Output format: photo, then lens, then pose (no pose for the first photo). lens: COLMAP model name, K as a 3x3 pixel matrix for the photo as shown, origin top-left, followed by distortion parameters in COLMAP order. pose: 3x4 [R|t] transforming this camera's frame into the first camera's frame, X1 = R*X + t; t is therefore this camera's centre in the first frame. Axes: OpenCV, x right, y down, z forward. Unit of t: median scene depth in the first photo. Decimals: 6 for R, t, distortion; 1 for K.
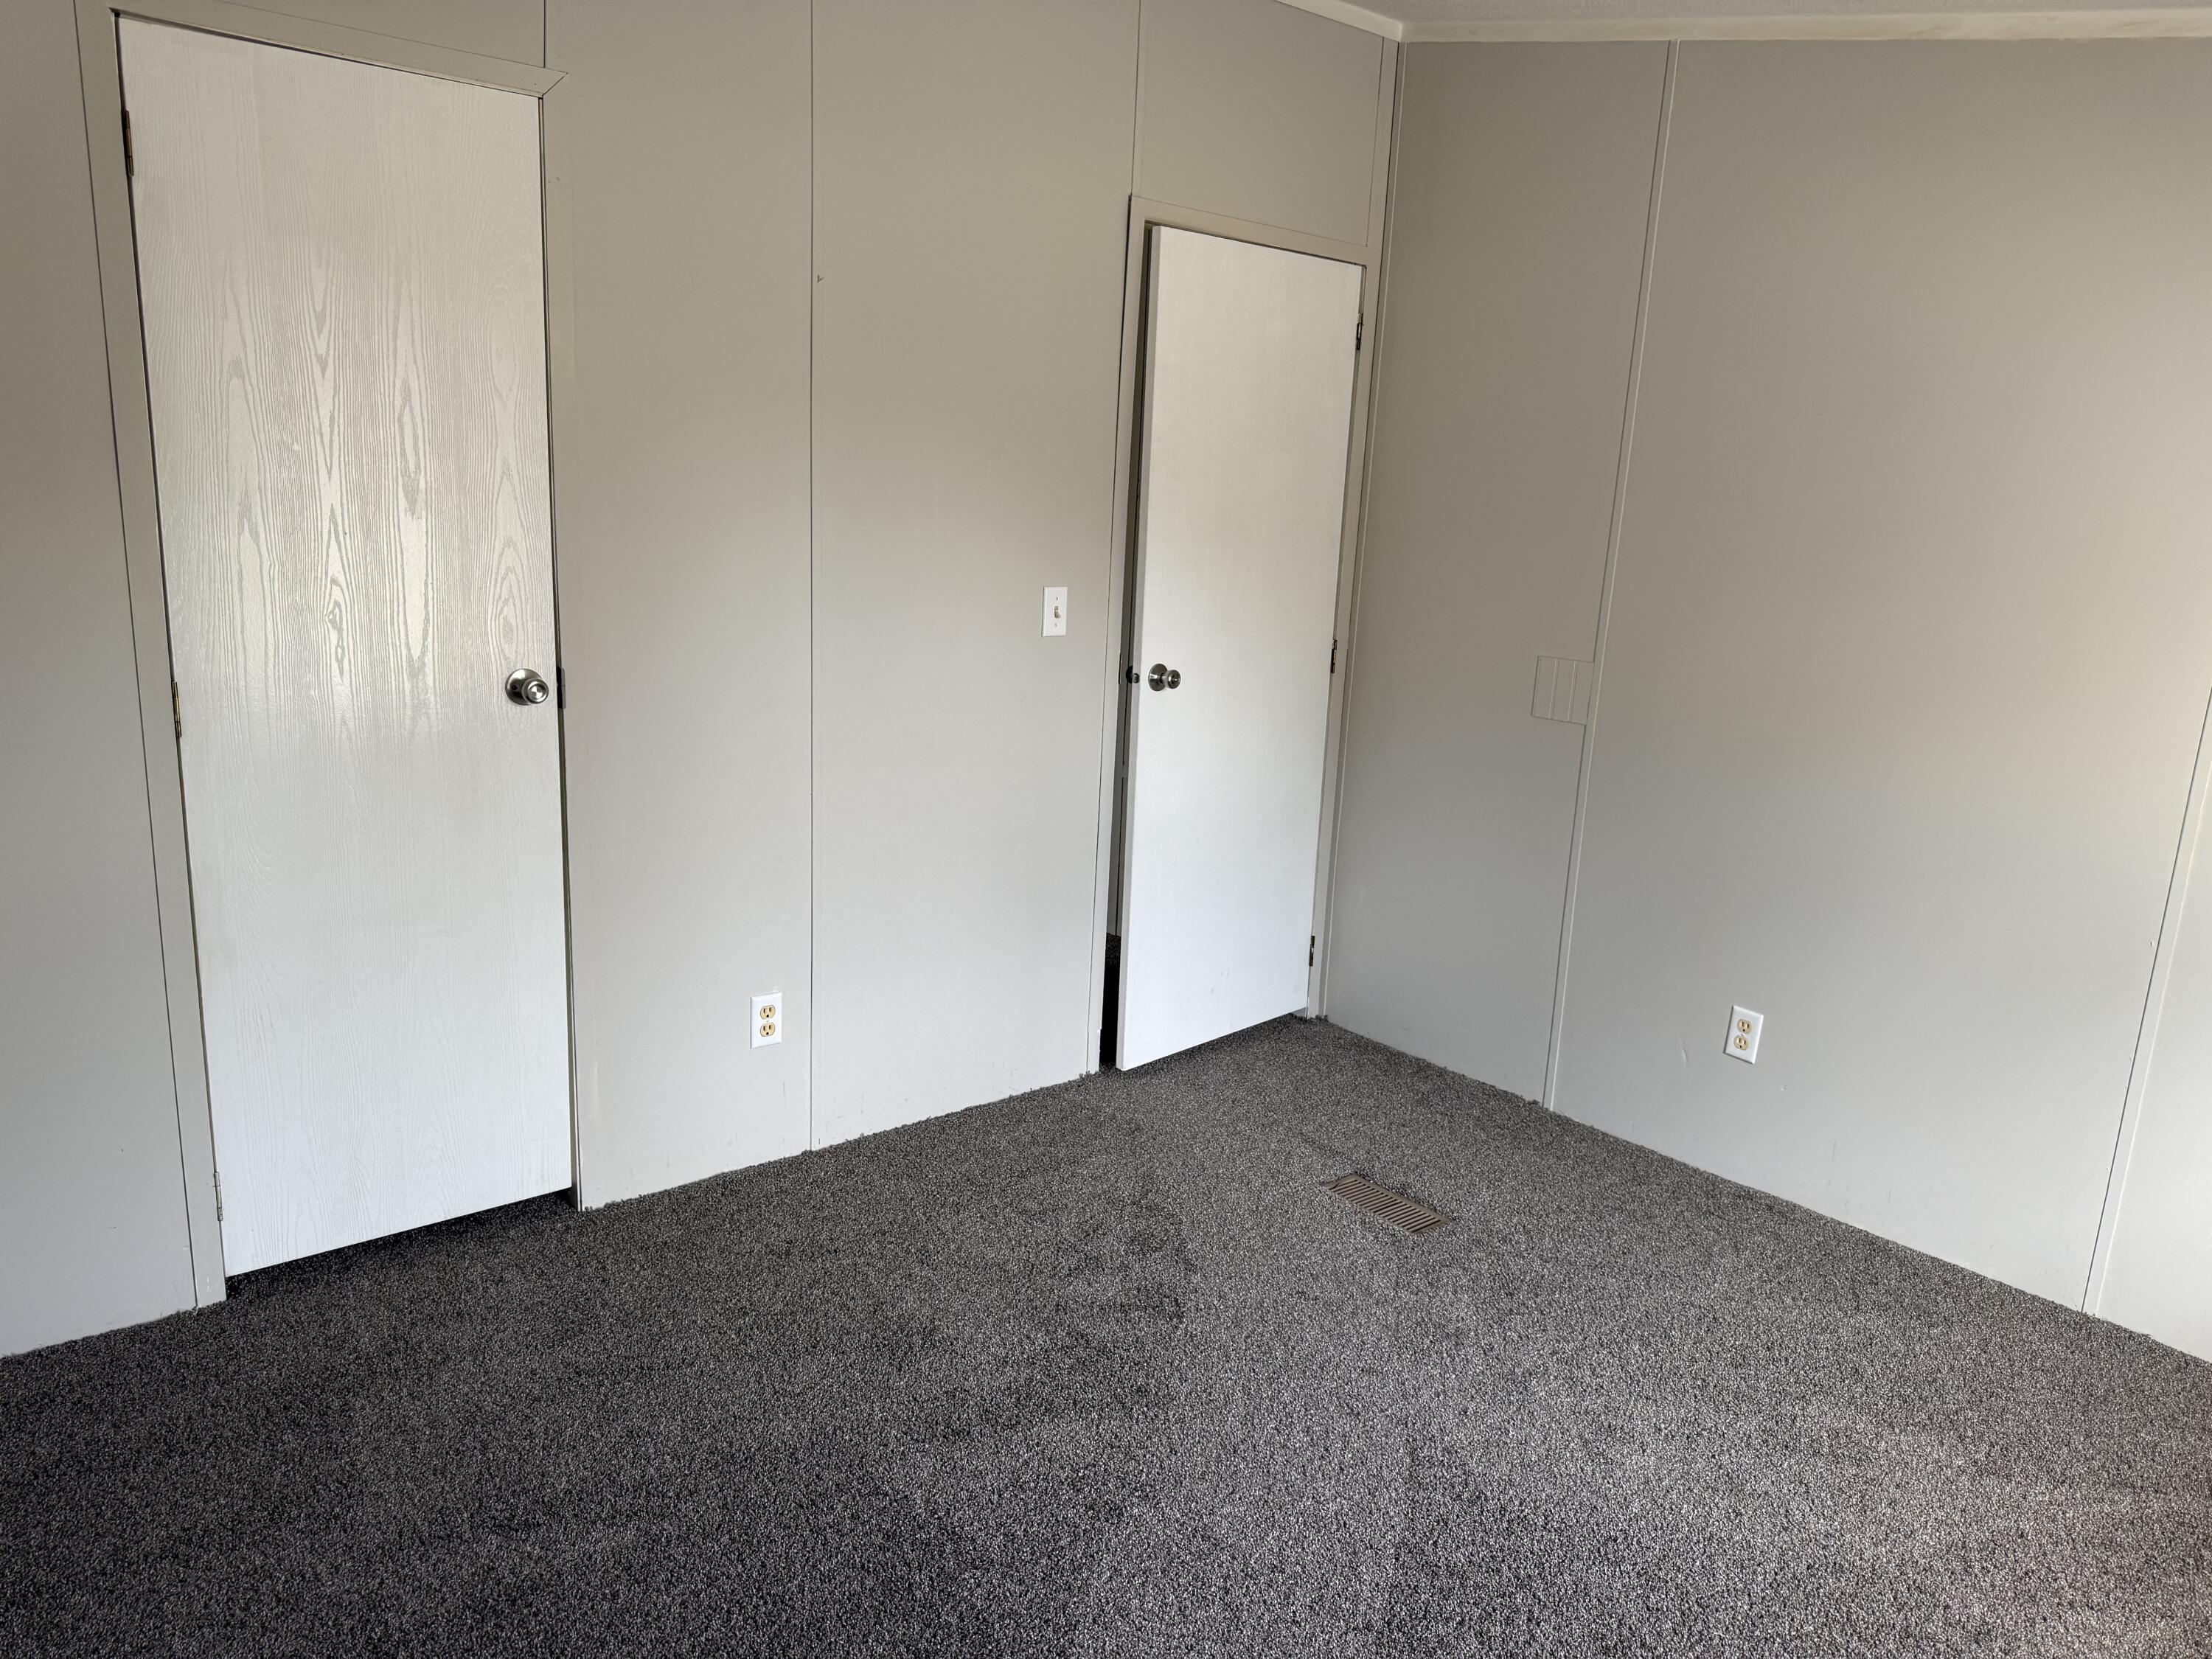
lens RADIAL K [[1562.9, 0, 1112.3], [0, 1562.9, 842.2], [0, 0, 1]] dist [0.089838, -0.127101]
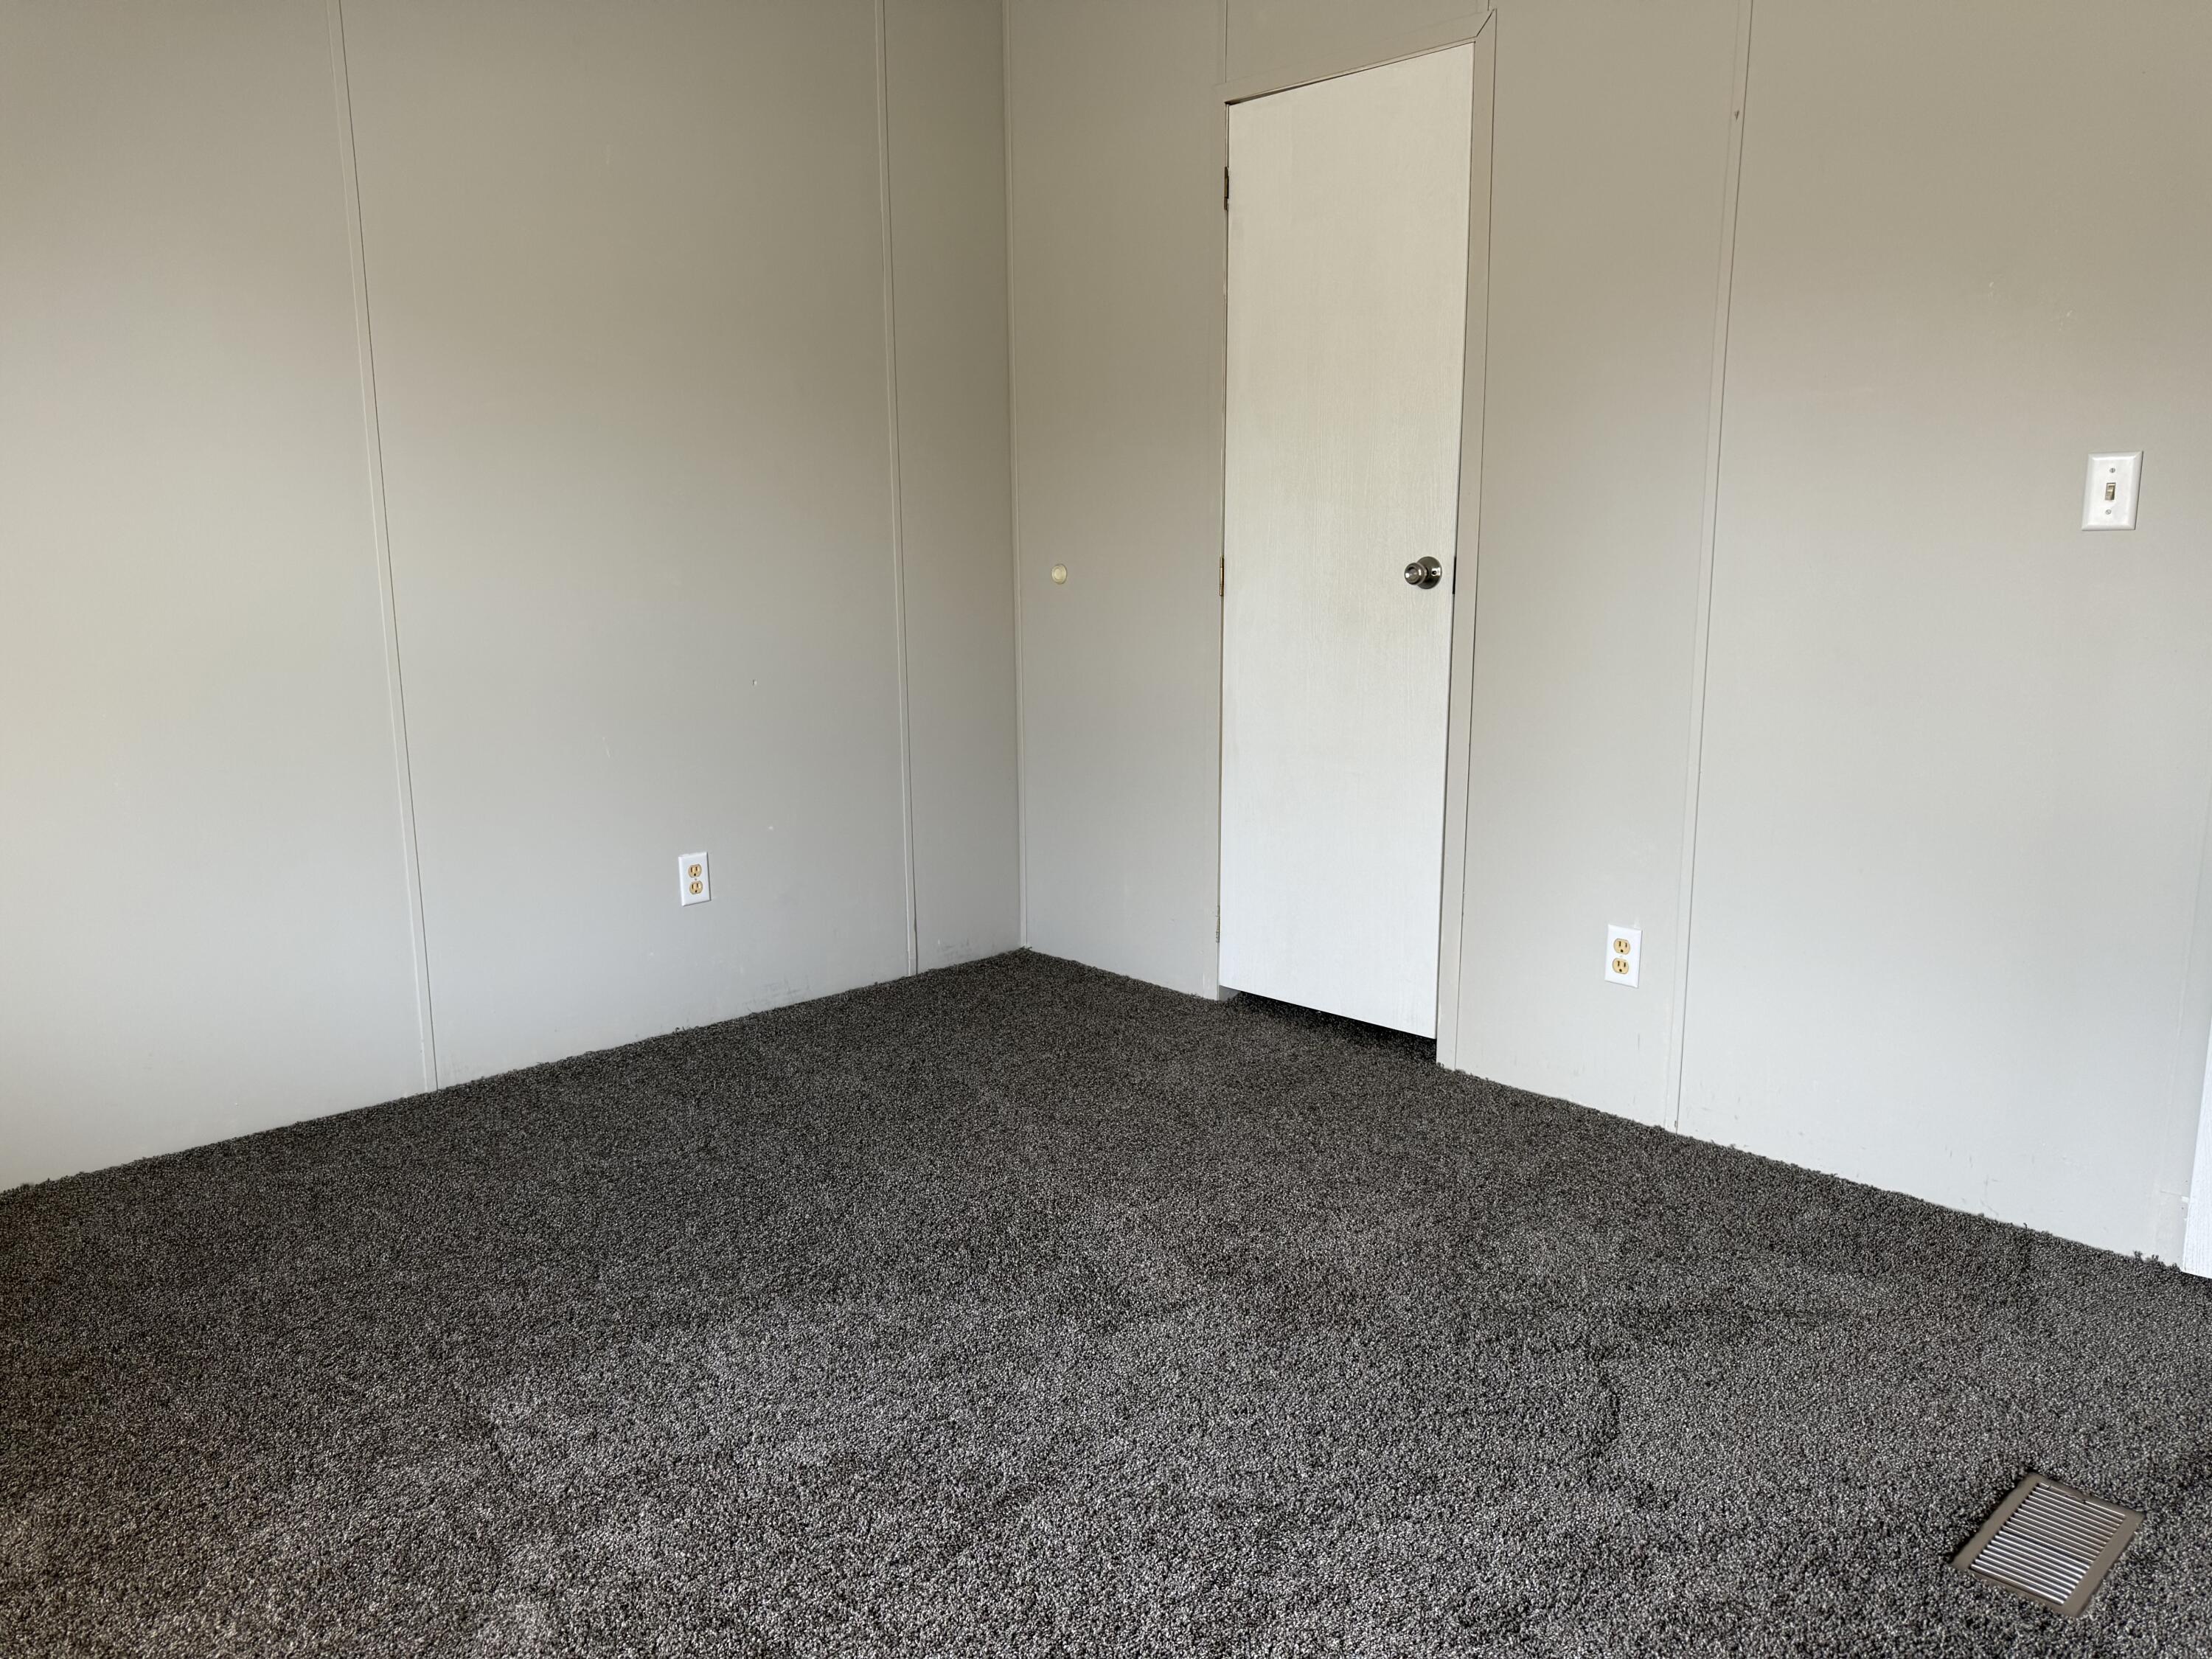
lens RADIAL K [[1562.9, 0, 1112.3], [0, 1562.9, 842.2], [0, 0, 1]] dist [0.089838, -0.127101]
pose [[0.058510, 0.130694, -0.989695, 0.661322], [-0.215904, 0.969586, 0.115274, 0.007905], [0.974660, 0.206935, 0.084947, 0.622087]]
